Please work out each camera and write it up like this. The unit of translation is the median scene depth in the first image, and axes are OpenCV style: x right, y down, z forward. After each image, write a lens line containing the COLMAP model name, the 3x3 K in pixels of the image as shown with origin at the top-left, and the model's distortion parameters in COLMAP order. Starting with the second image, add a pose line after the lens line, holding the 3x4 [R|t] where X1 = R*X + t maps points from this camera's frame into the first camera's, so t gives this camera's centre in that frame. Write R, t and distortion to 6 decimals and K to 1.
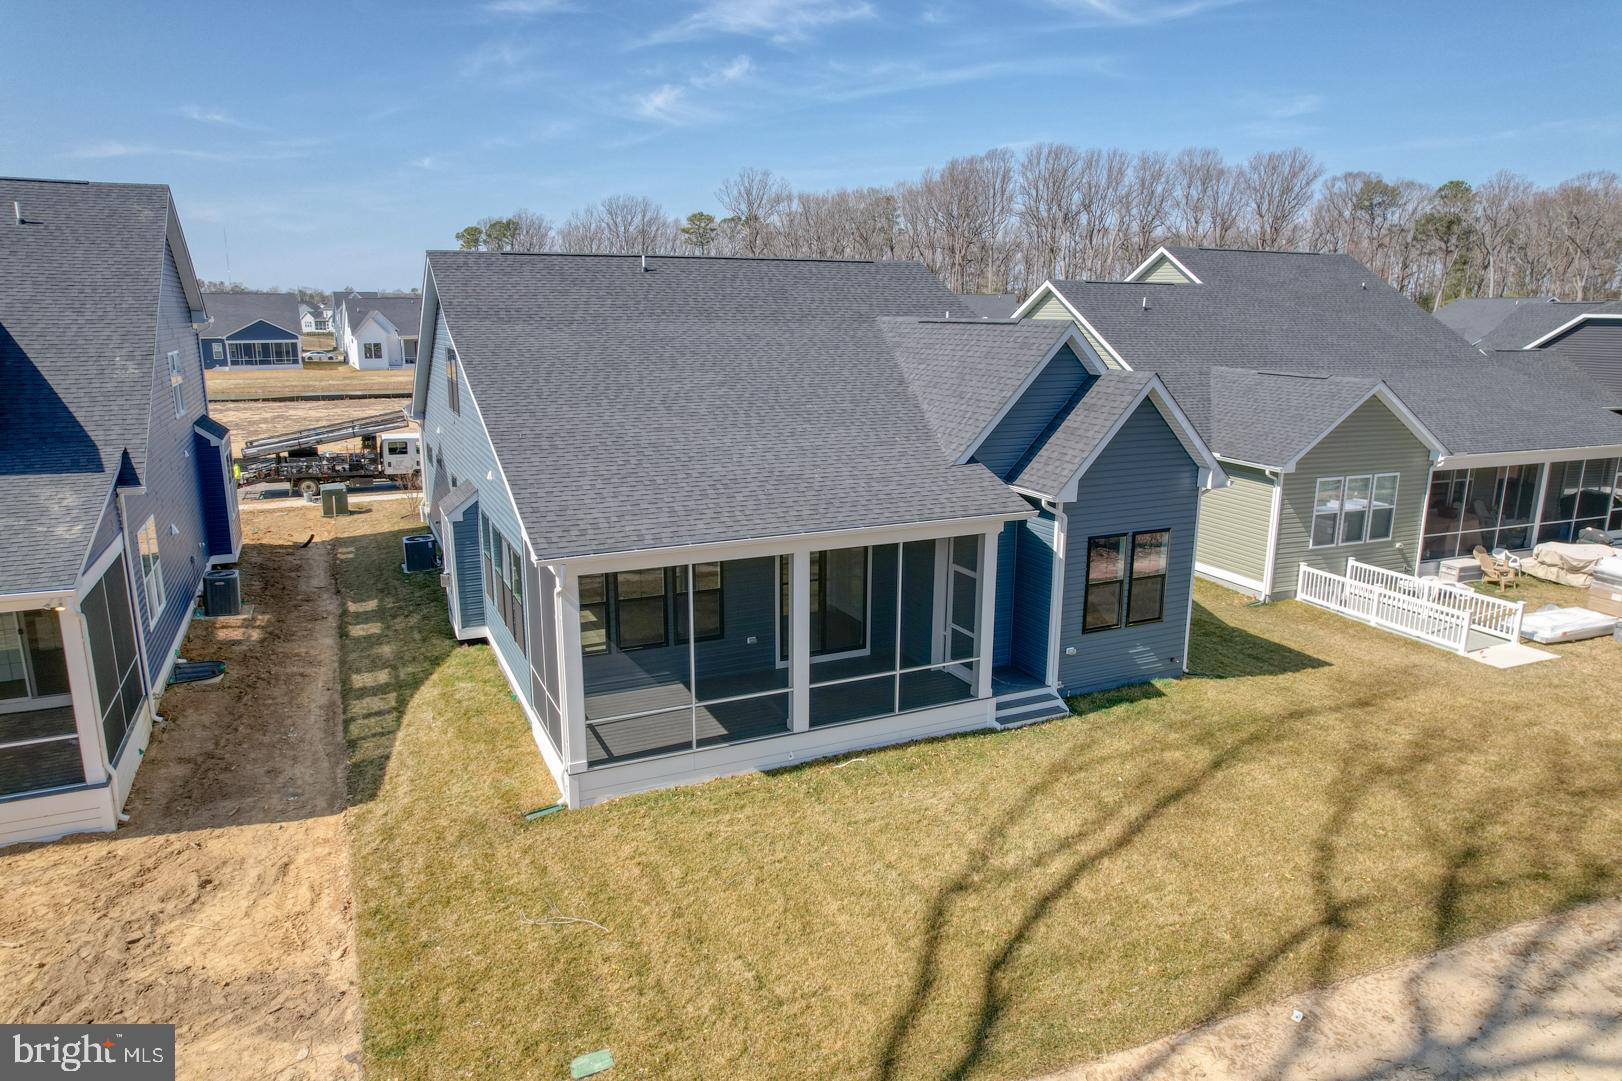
lens RADIAL K [[1044.9, 0, 809.8], [0, 1044.9, 546.2], [0, 0, 1]] dist [-0.080757, 0.064640]
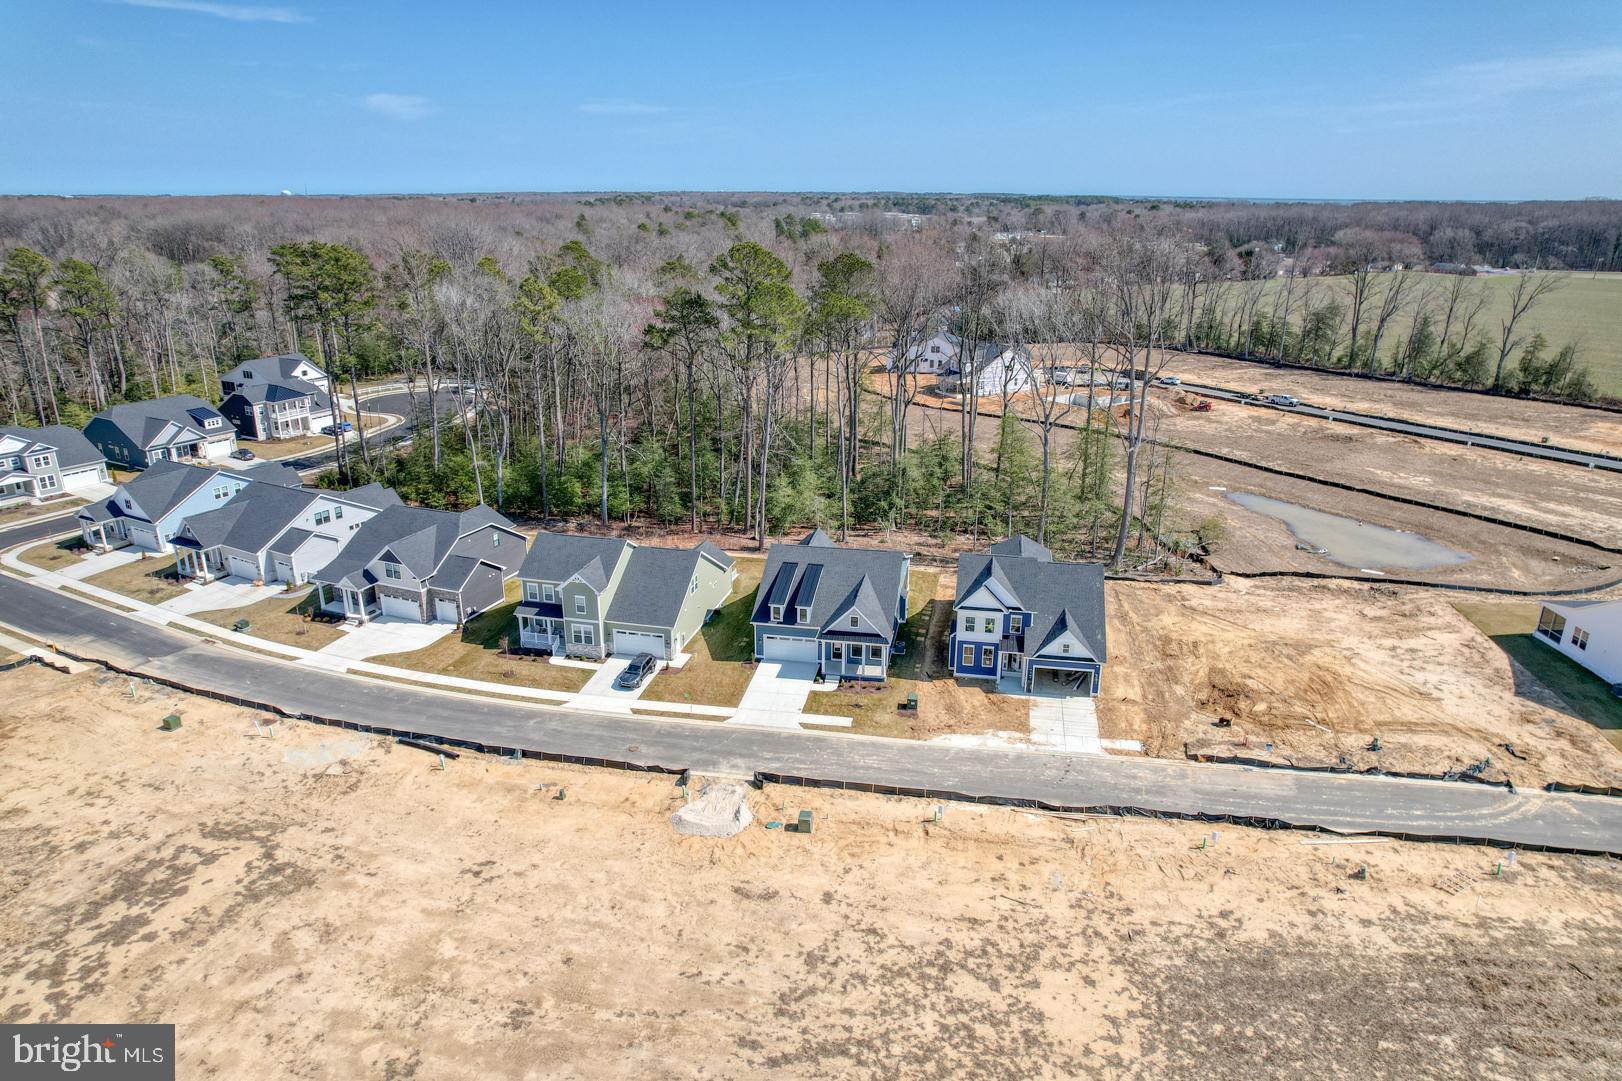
lens RADIAL K [[1044.9, 0, 809.8], [0, 1044.9, 546.2], [0, 0, 1]] dist [-0.080757, 0.064640]
pose [[-0.815912, -0.194538, 0.544466, -2.873286], [0.124626, 0.860383, 0.494175, -2.975591], [-0.564585, 0.471058, -0.677752, 4.953451]]
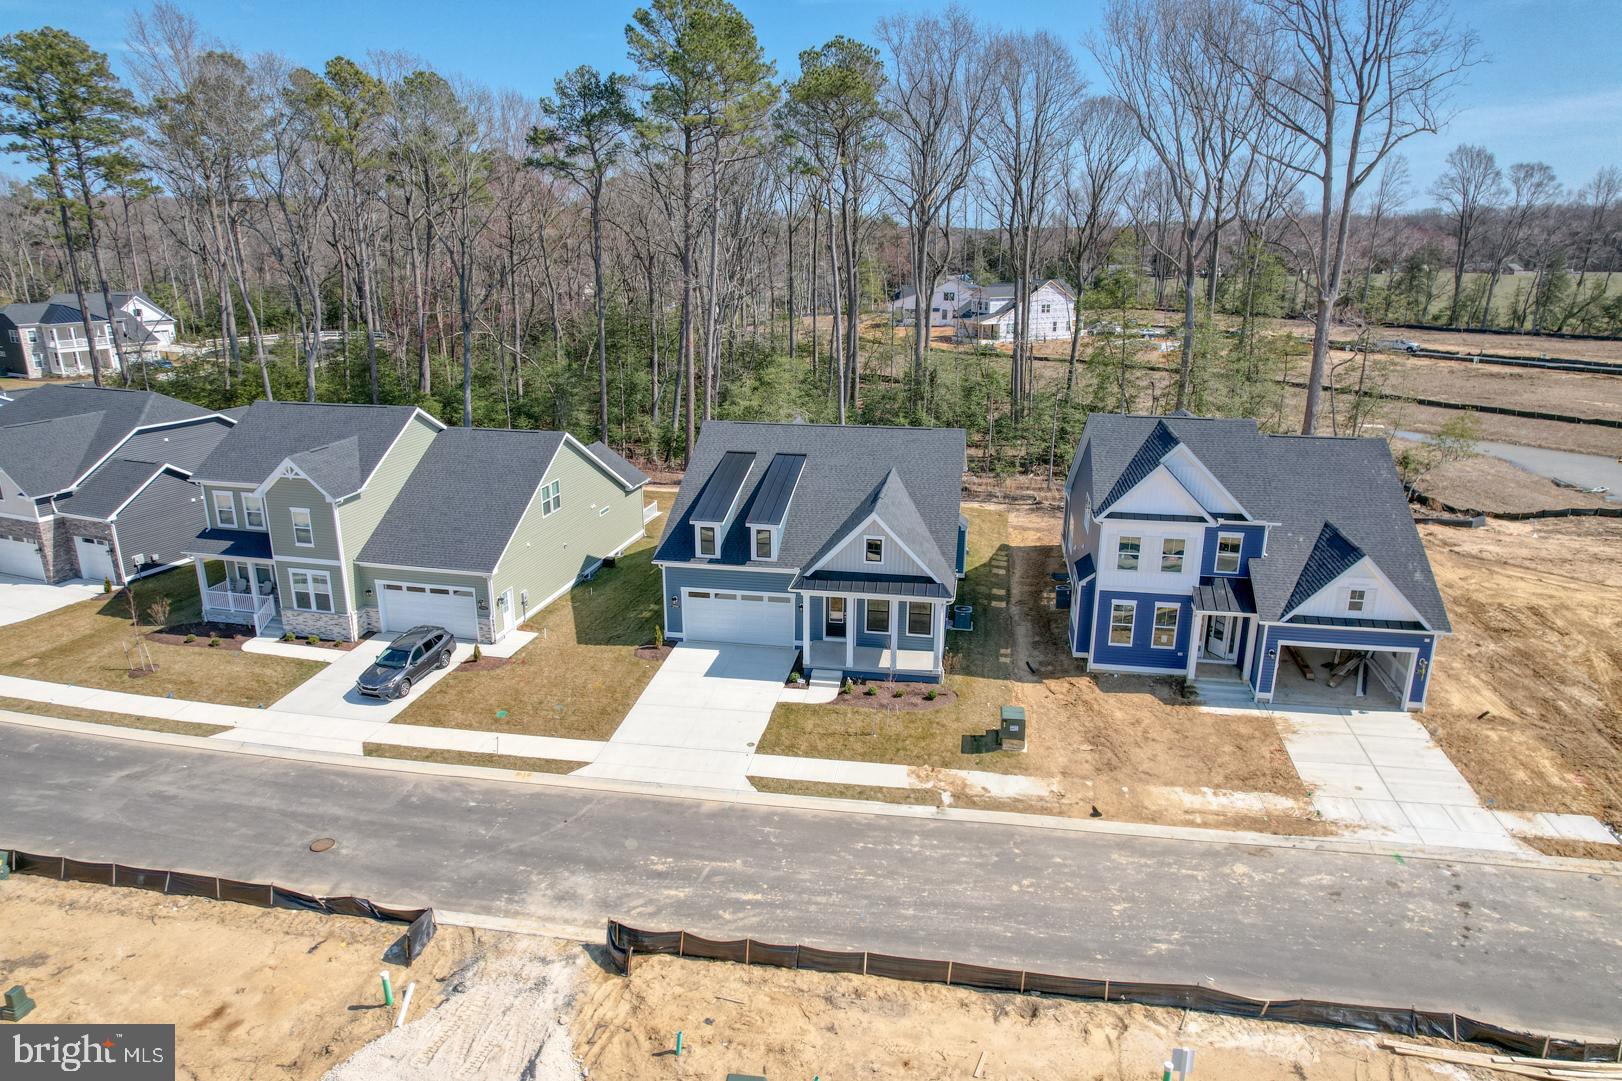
lens RADIAL K [[1044.9, 0, 809.8], [0, 1044.9, 546.2], [0, 0, 1]] dist [-0.080757, 0.064640]
pose [[-0.822491, -0.170964, 0.542475, -1.587802], [0.122776, 0.877905, 0.462828, -1.340106], [-0.555368, 0.447274, -0.701079, 3.374987]]
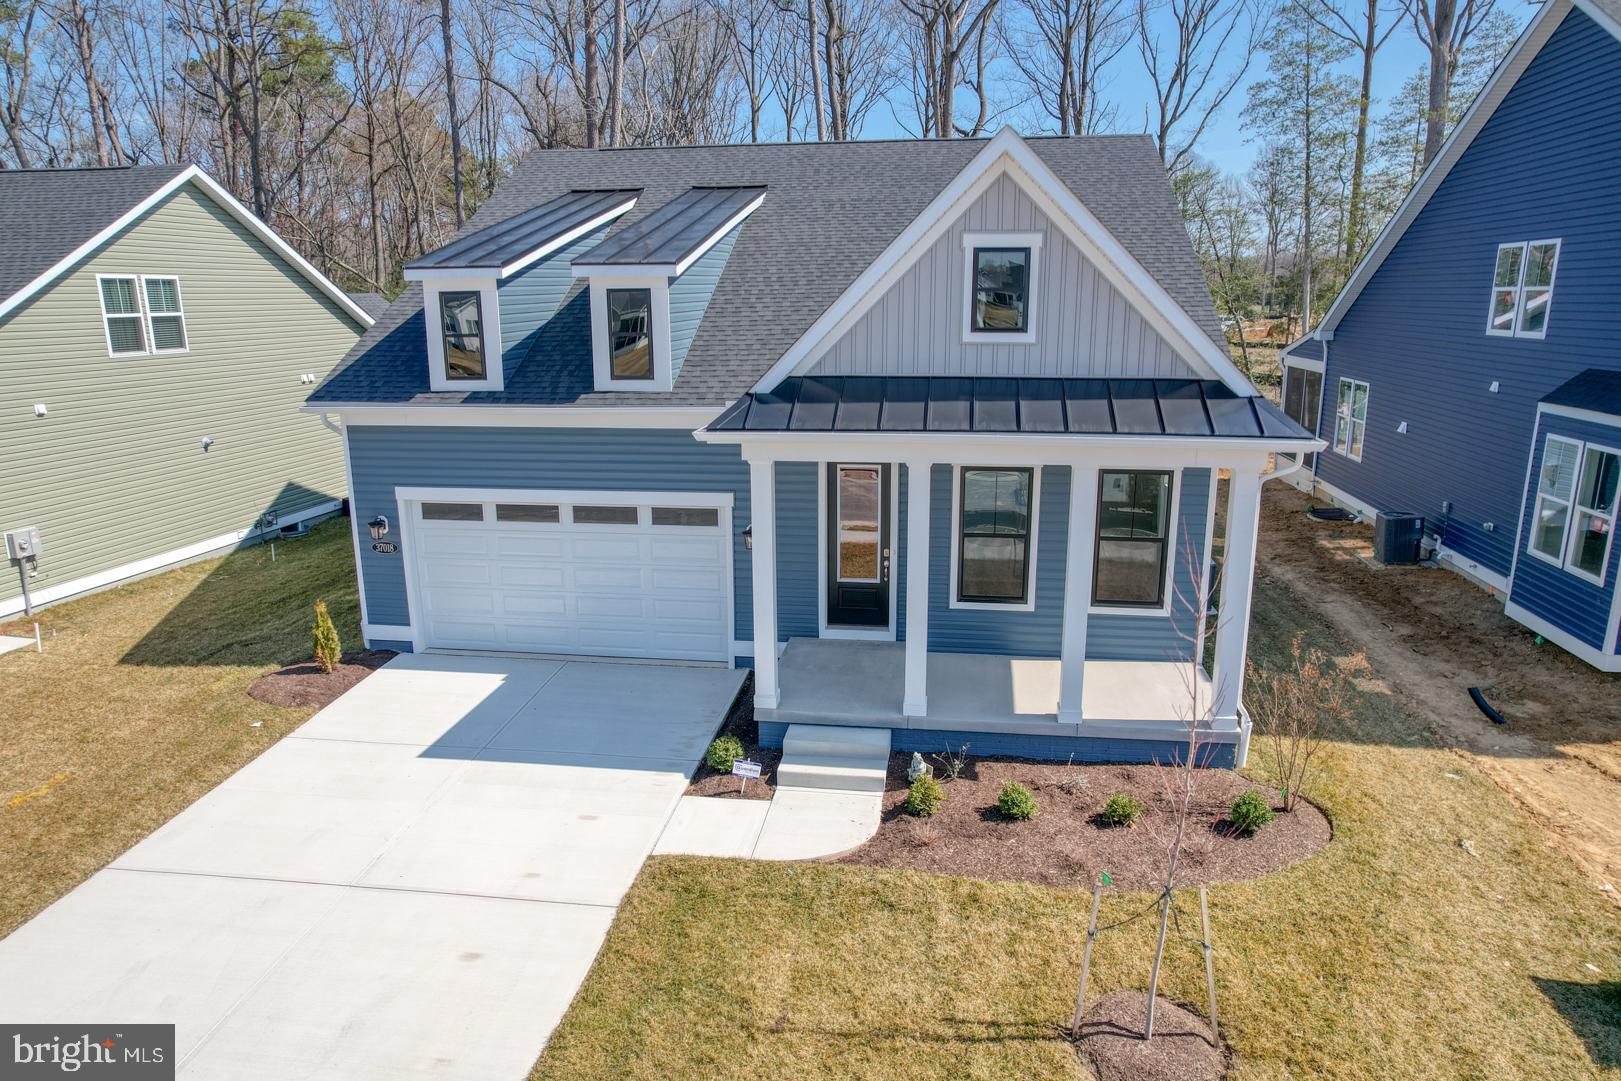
lens RADIAL K [[1054.4, 0, 810.5], [0, 1054.4, 540.5], [0, 0, 1]] dist [-0.083352, 0.072988]
pose [[-0.835771, -0.124135, 0.534862, -0.781447], [0.127165, 0.903864, 0.408483, -0.453114], [-0.534150, 0.409414, -0.739638, 2.362012]]
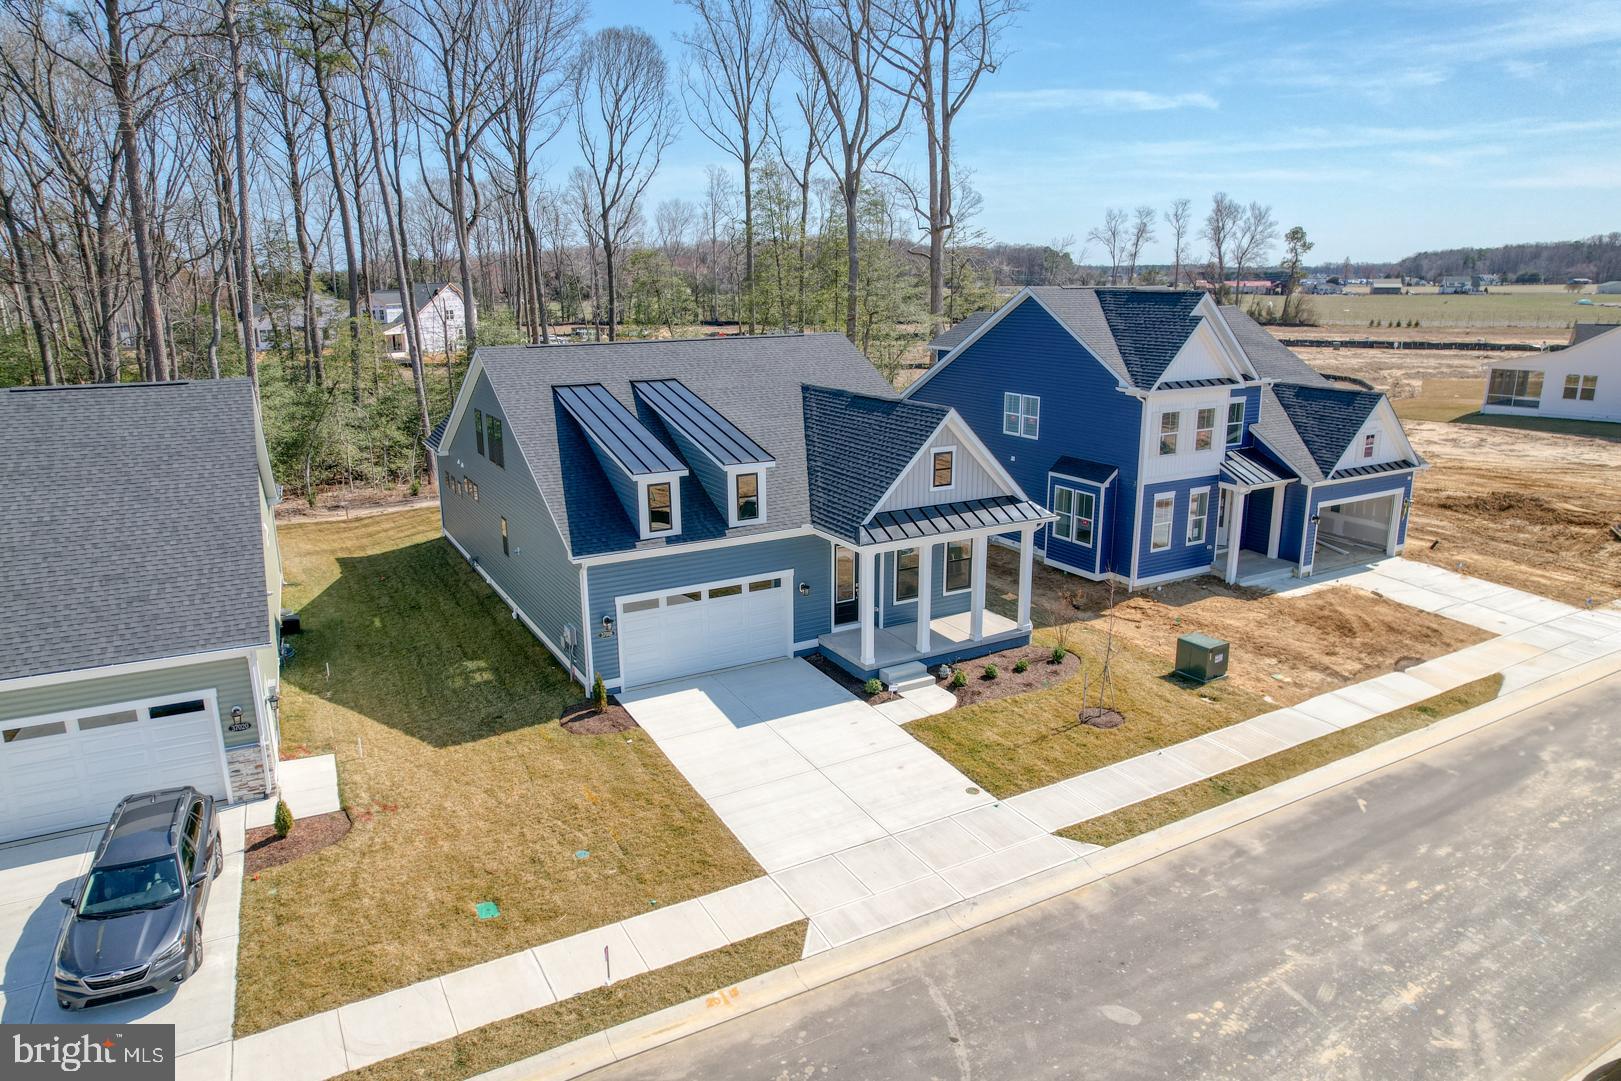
lens RADIAL K [[1054.4, 0, 810.5], [0, 1054.4, 540.5], [0, 0, 1]] dist [-0.083352, 0.072988]
pose [[-0.996976, 0.023365, -0.074110, -0.240895], [-0.013098, 0.889552, 0.456647, -0.898738], [0.076595, 0.456237, -0.886556, 3.123235]]
